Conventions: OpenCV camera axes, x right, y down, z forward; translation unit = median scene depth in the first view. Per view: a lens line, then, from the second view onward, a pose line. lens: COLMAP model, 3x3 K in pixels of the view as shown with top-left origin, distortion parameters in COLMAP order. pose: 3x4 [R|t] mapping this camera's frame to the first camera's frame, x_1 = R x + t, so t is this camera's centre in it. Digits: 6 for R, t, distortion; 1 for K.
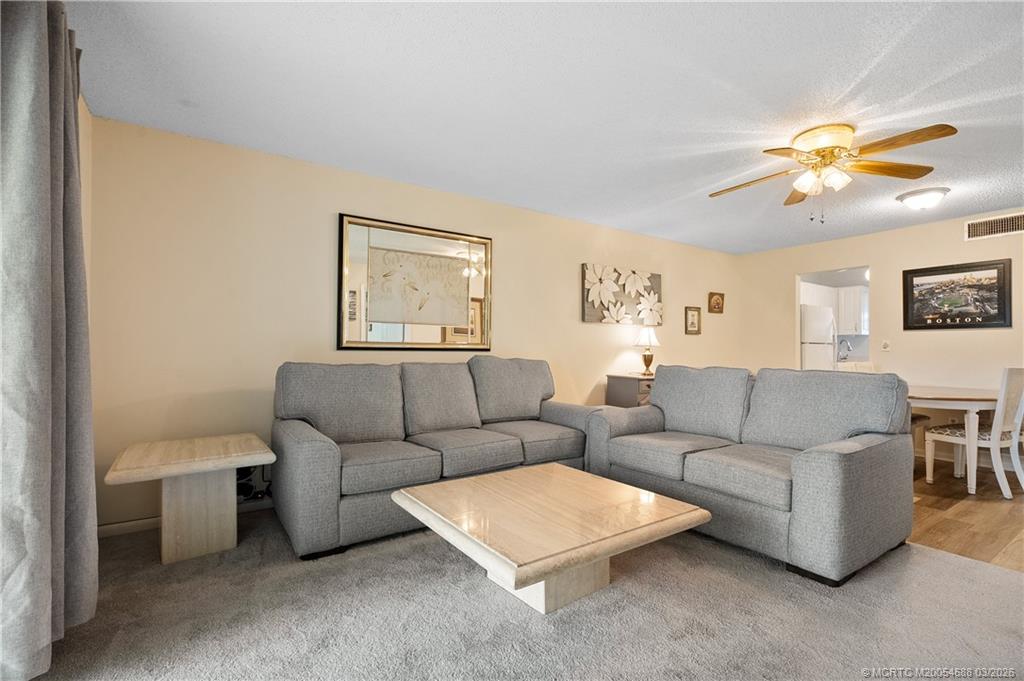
lens RADIAL K [[469.7, 0, 513.6], [0, 469.7, 346.1], [0, 0, 1]] dist [-0.003856, 0.000107]
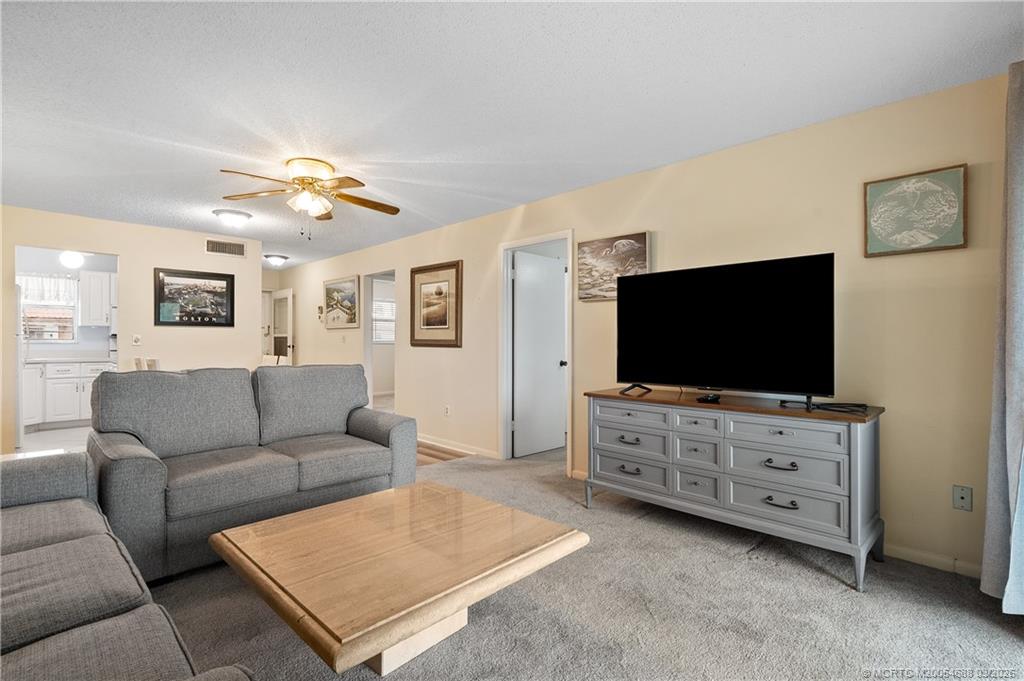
lens RADIAL K [[469.7, 0, 517.0], [0, 469.7, 341.6], [0, 0, 1]] dist [-0.003856, 0.000107]
pose [[-0.188935, -0.004977, 0.981977, -0.371413], [-0.010741, 0.999938, 0.003002, -0.010113], [-0.981931, -0.009980, -0.188977, 0.439062]]
